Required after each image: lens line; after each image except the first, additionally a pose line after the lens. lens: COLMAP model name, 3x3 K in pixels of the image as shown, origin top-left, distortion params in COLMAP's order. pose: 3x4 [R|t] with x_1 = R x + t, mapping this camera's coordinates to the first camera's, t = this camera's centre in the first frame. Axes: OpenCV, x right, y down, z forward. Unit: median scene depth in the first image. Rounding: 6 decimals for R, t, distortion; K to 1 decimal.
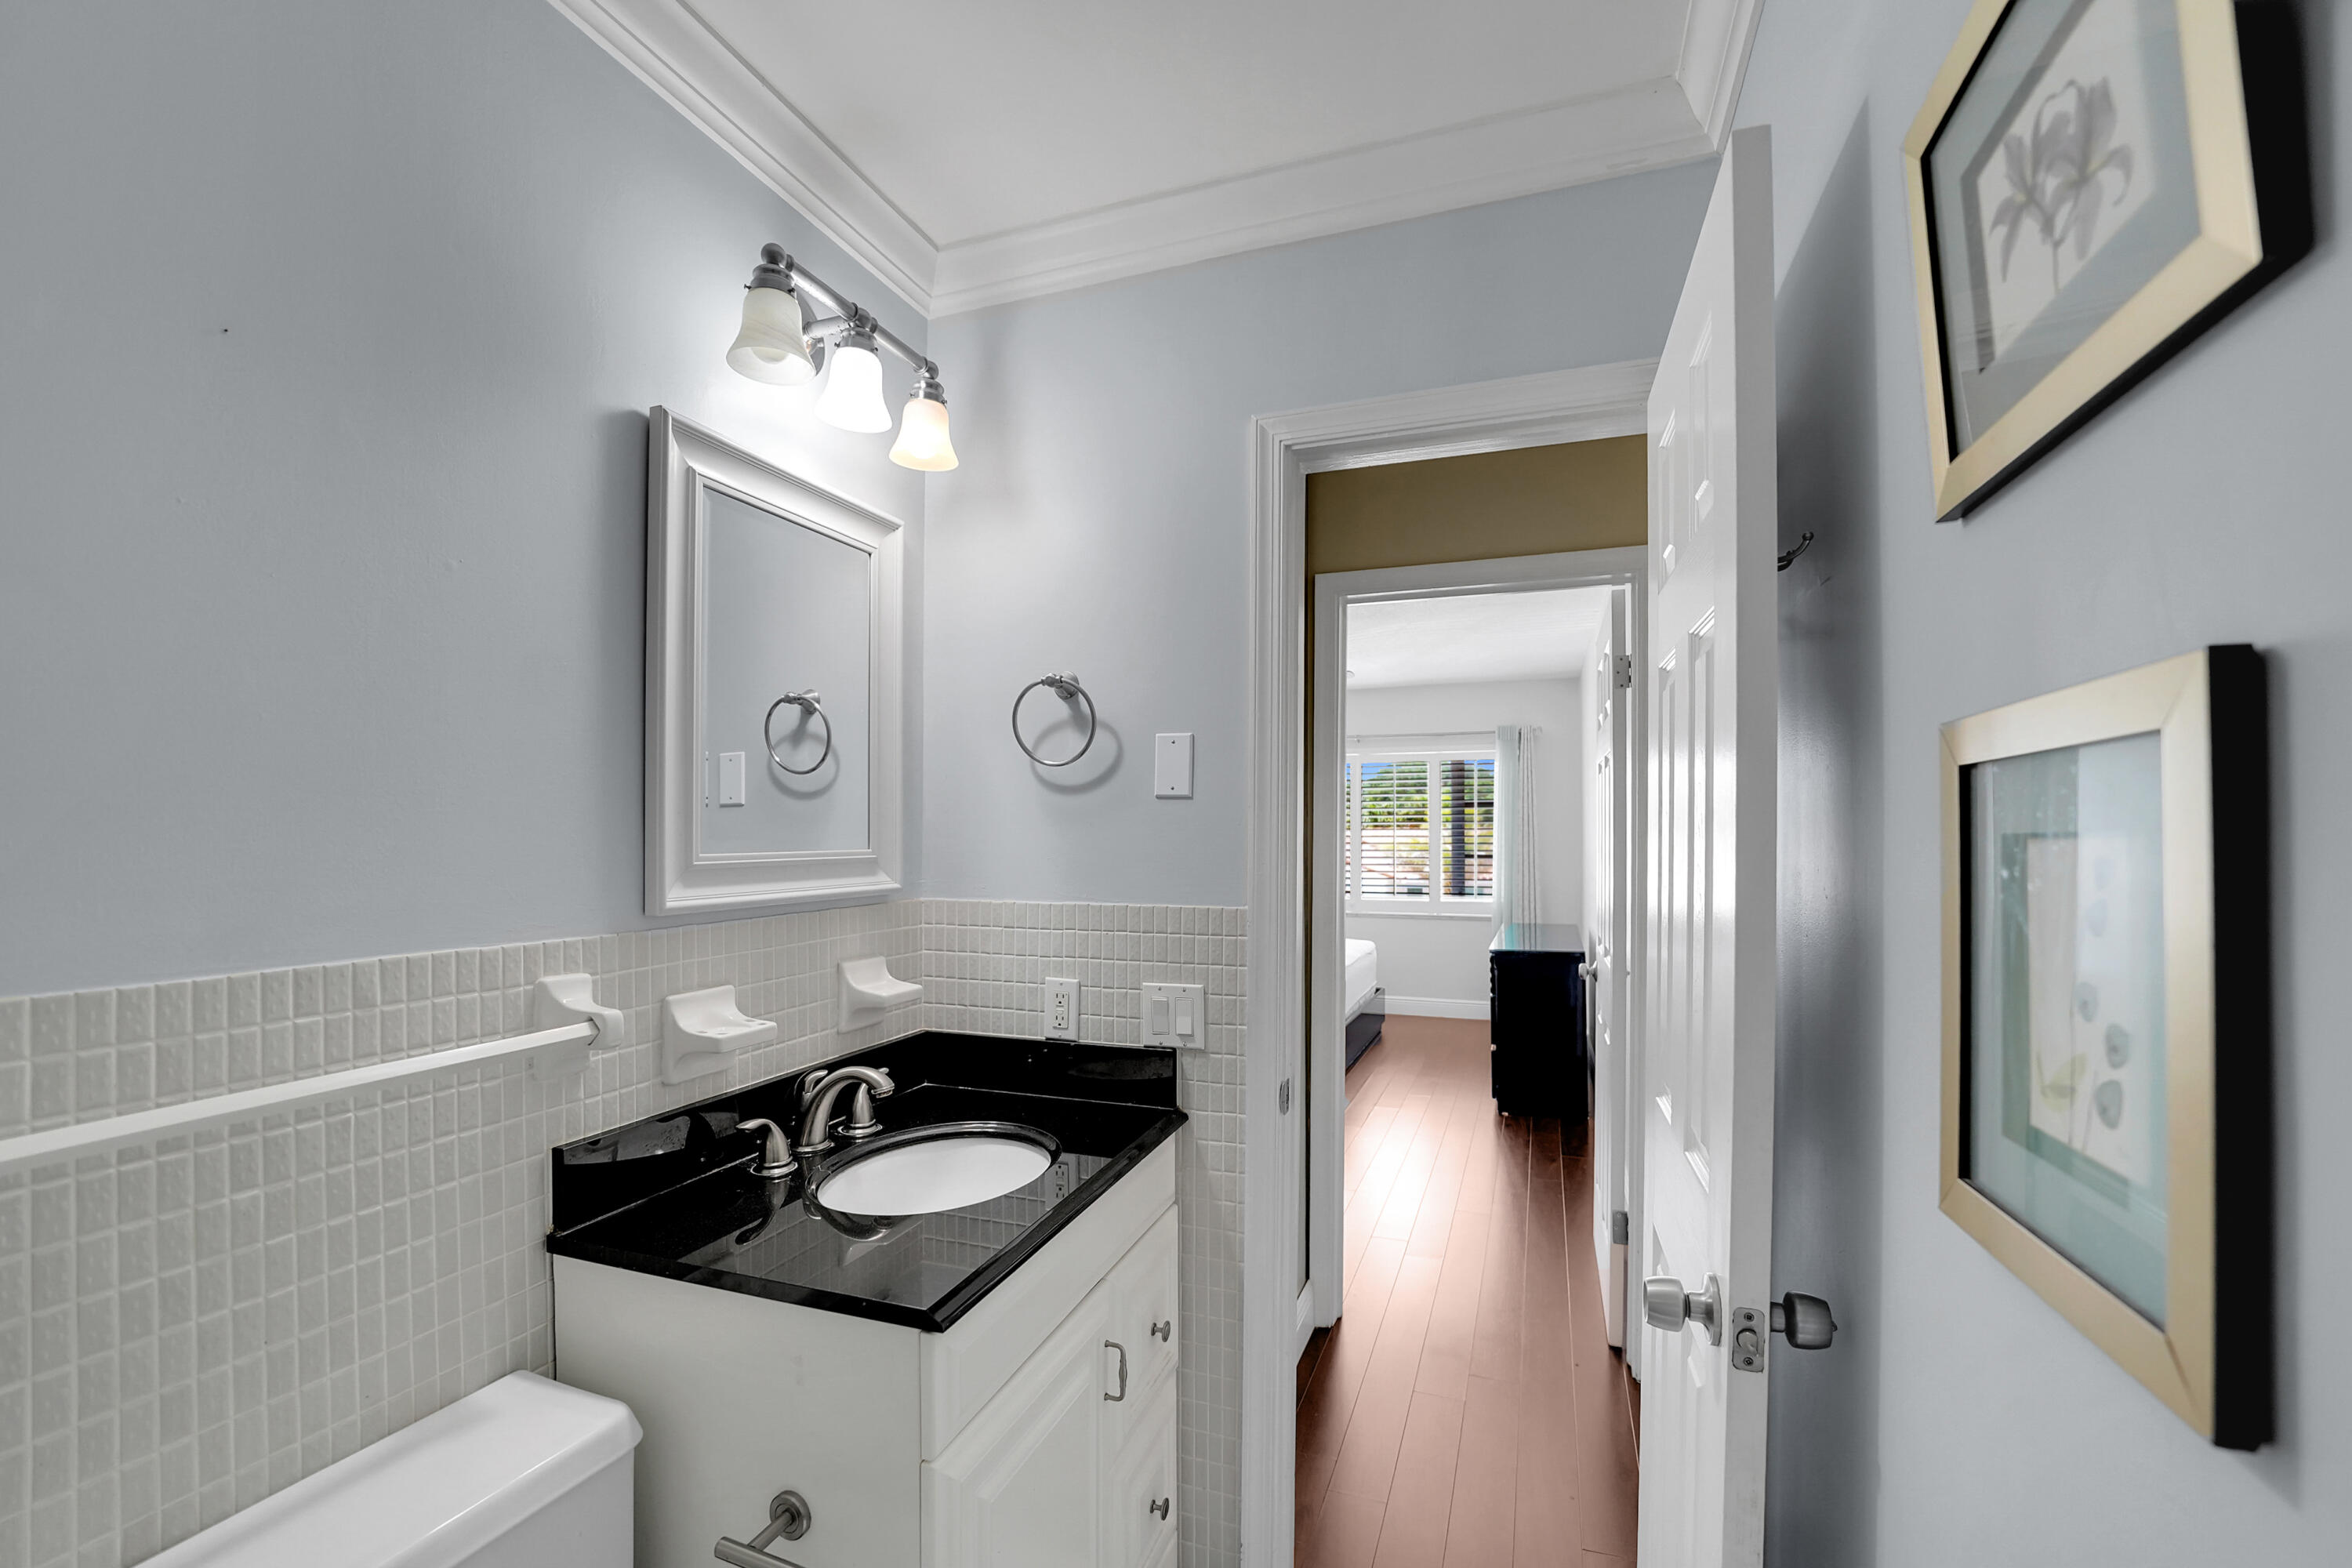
lens RADIAL K [[1021.2, 0, 1171.4], [0, 1021.2, 789.6], [0, 0, 1]] dist [-0.023080, -0.000162]
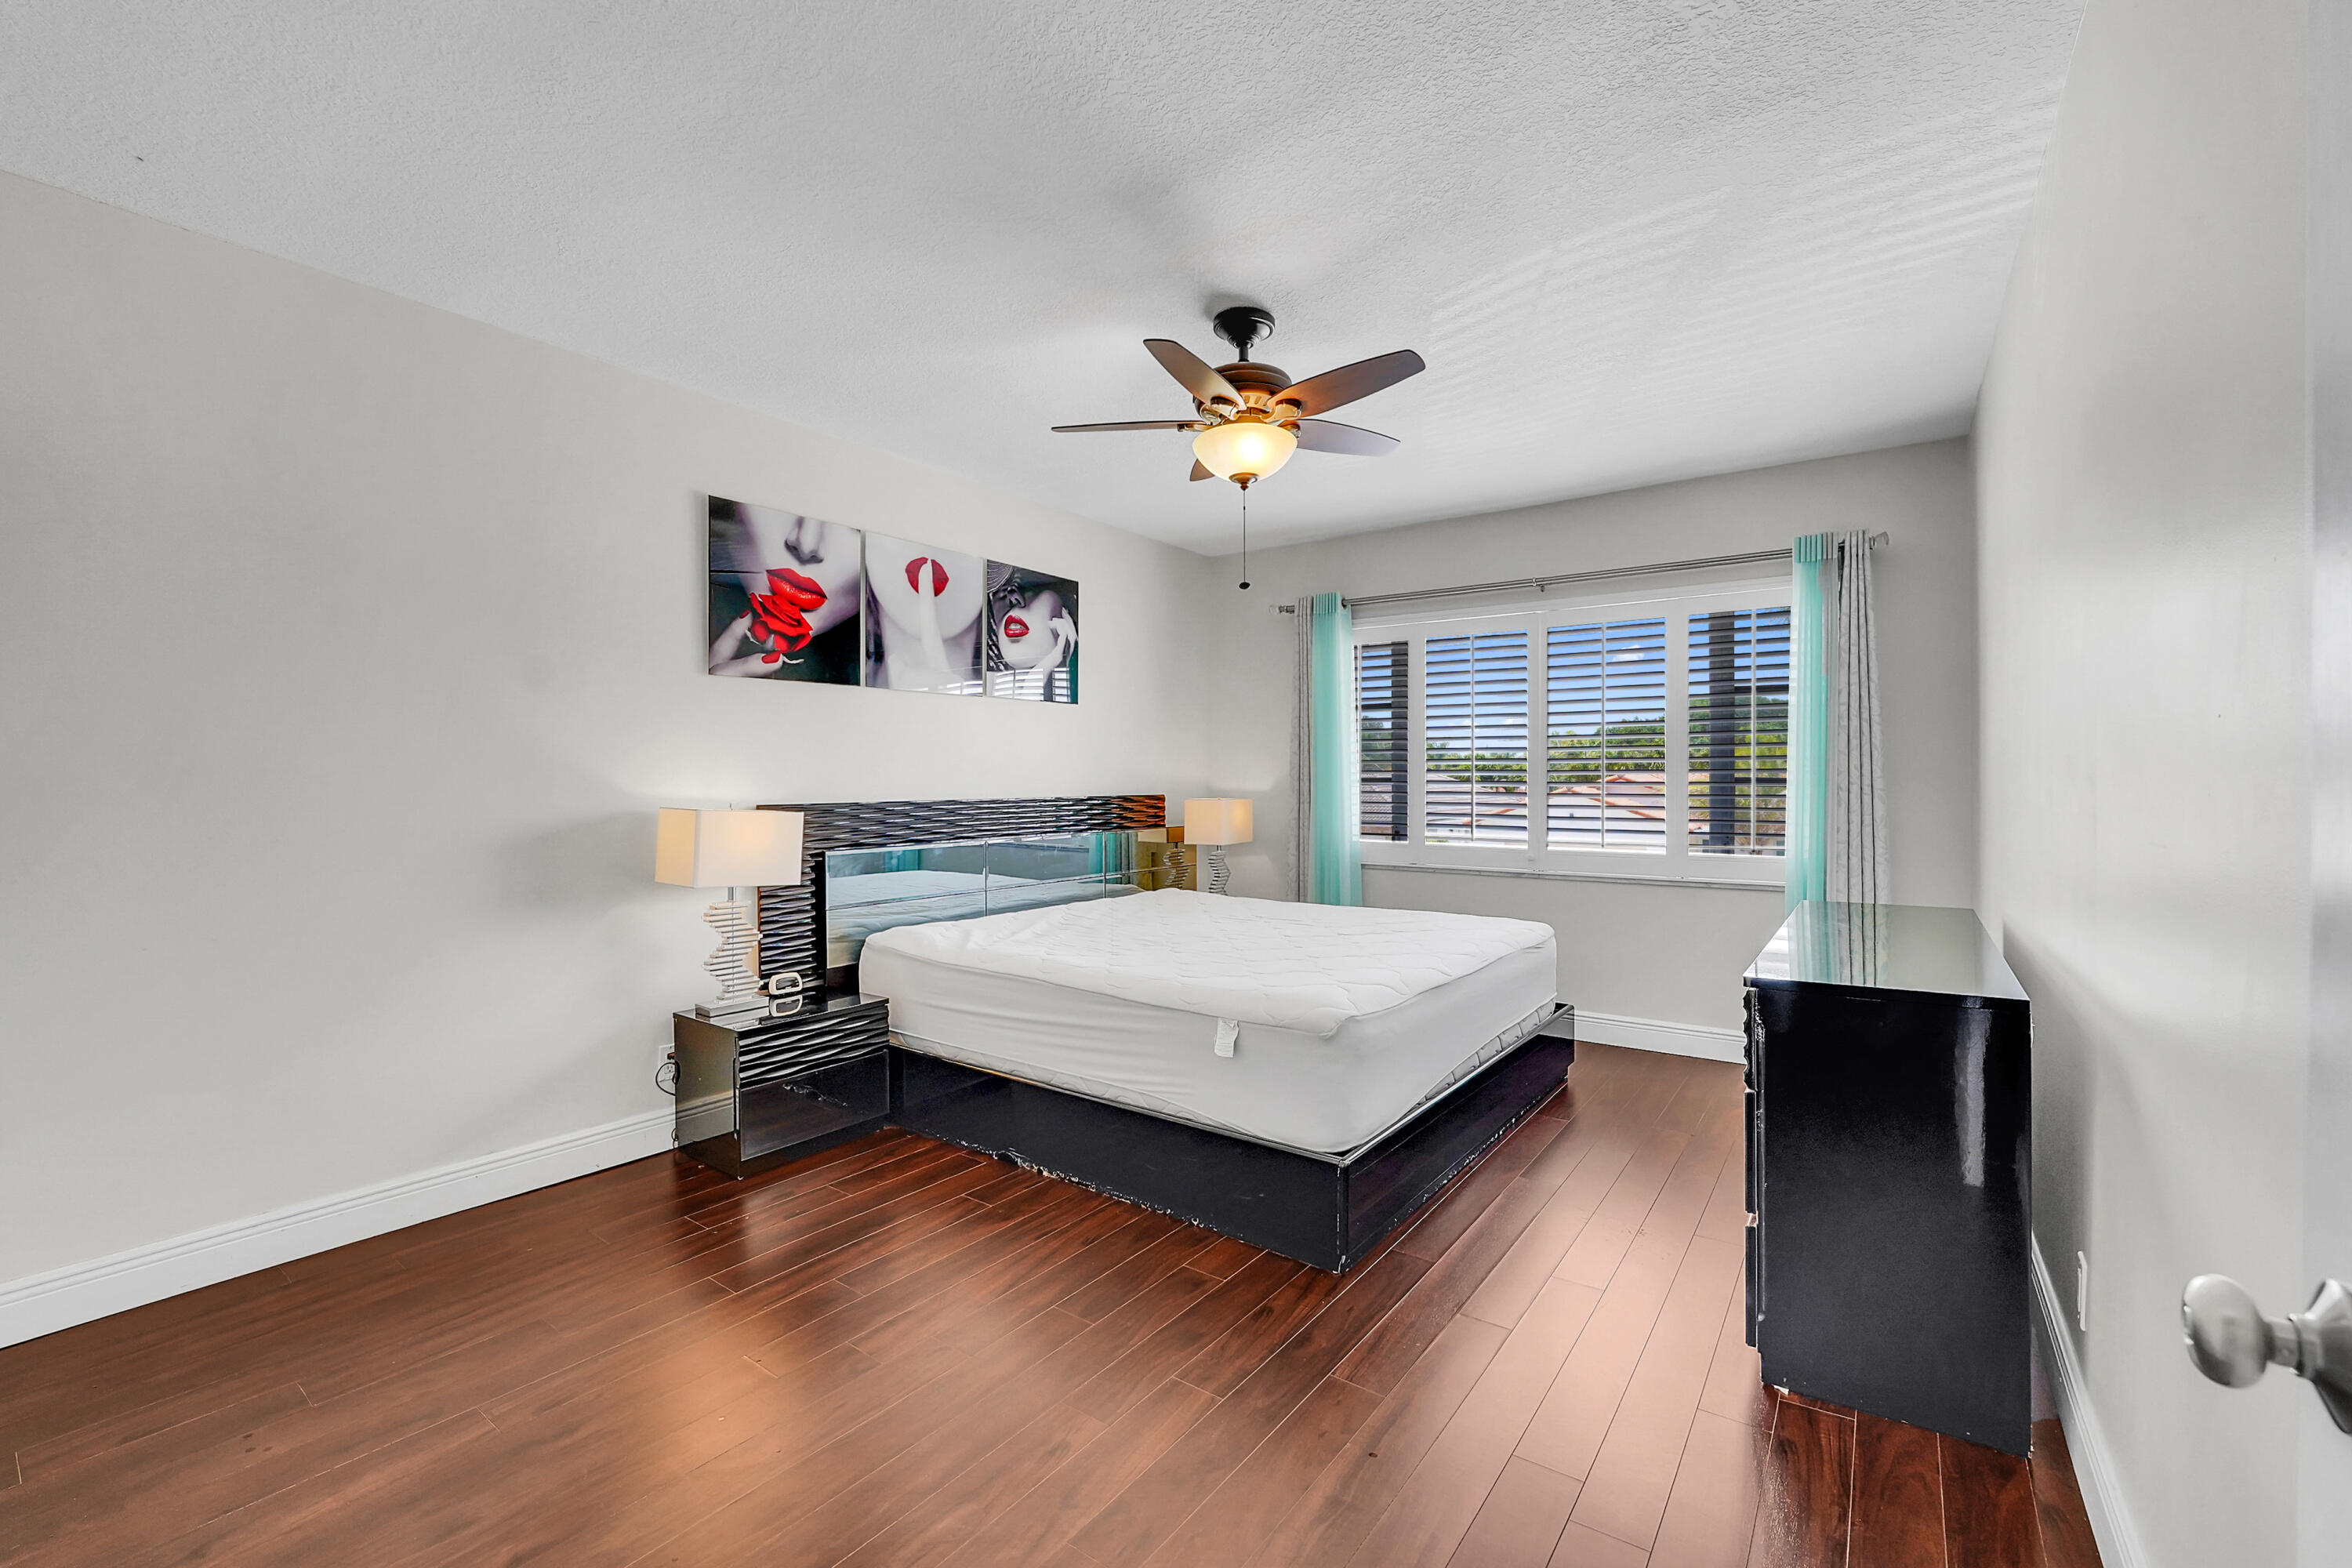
lens RADIAL K [[973.6, 0, 1151.5], [0, 973.6, 782.3], [0, 0, 1]] dist [-0.023187, 0.000034]
pose [[0.956212, 0.001677, -0.292669, 0.136511], [0.014532, 0.998478, 0.053199, 0.033484], [0.292313, -0.055123, 0.954733, 0.393794]]
